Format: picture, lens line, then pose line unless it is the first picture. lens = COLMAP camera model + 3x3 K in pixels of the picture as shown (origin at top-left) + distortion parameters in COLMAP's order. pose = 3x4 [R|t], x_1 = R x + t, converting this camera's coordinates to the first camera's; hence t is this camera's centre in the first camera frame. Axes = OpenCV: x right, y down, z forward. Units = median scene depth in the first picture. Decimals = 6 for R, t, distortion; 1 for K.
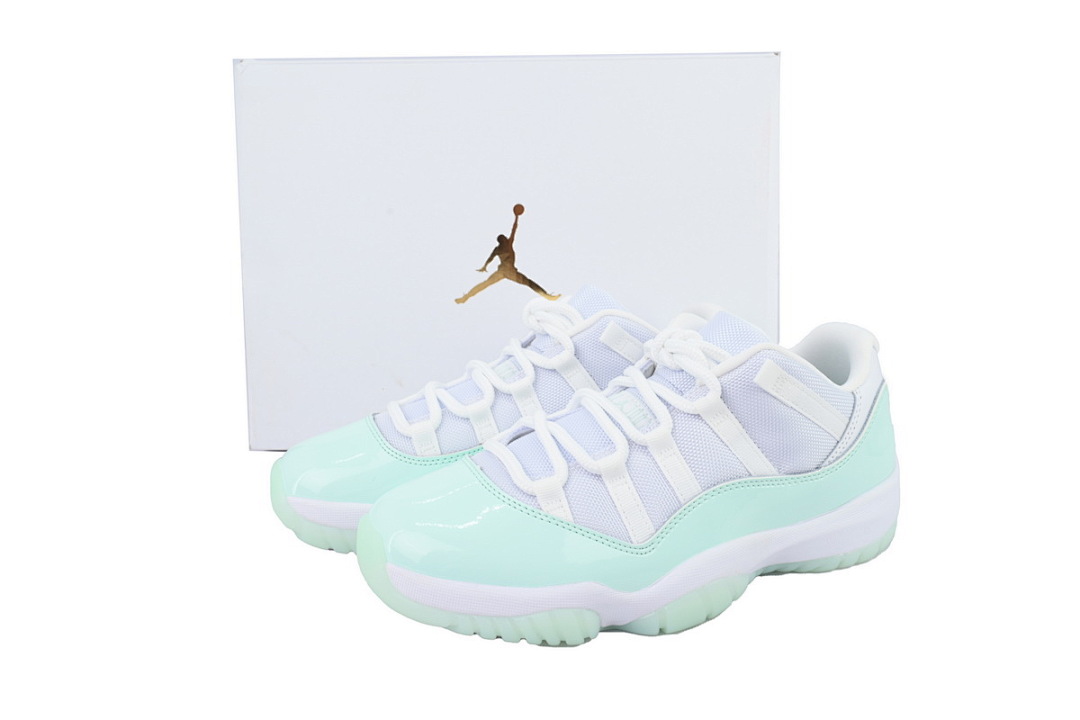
lens RADIAL K [[805.3, 0, 540.0], [0, 805.3, 360.0], [0, 0, 1]] dist [-0.000754, 0.000622]
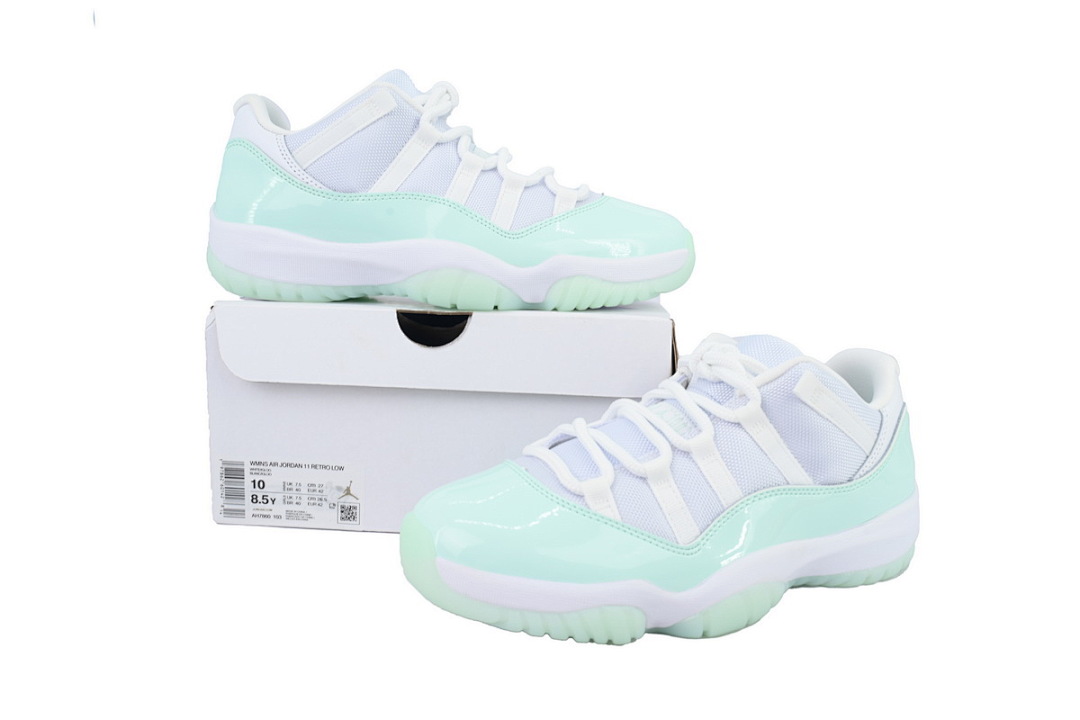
lens RADIAL K [[805.3, 0, 540.0], [0, 805.3, 360.0], [0, 0, 1]] dist [-0.000754, 0.000622]
pose [[0.998060, 0.036122, 0.050705, -0.112990], [-0.031836, 0.996047, -0.082925, 0.081359], [-0.053500, 0.081150, 0.995265, -0.019023]]
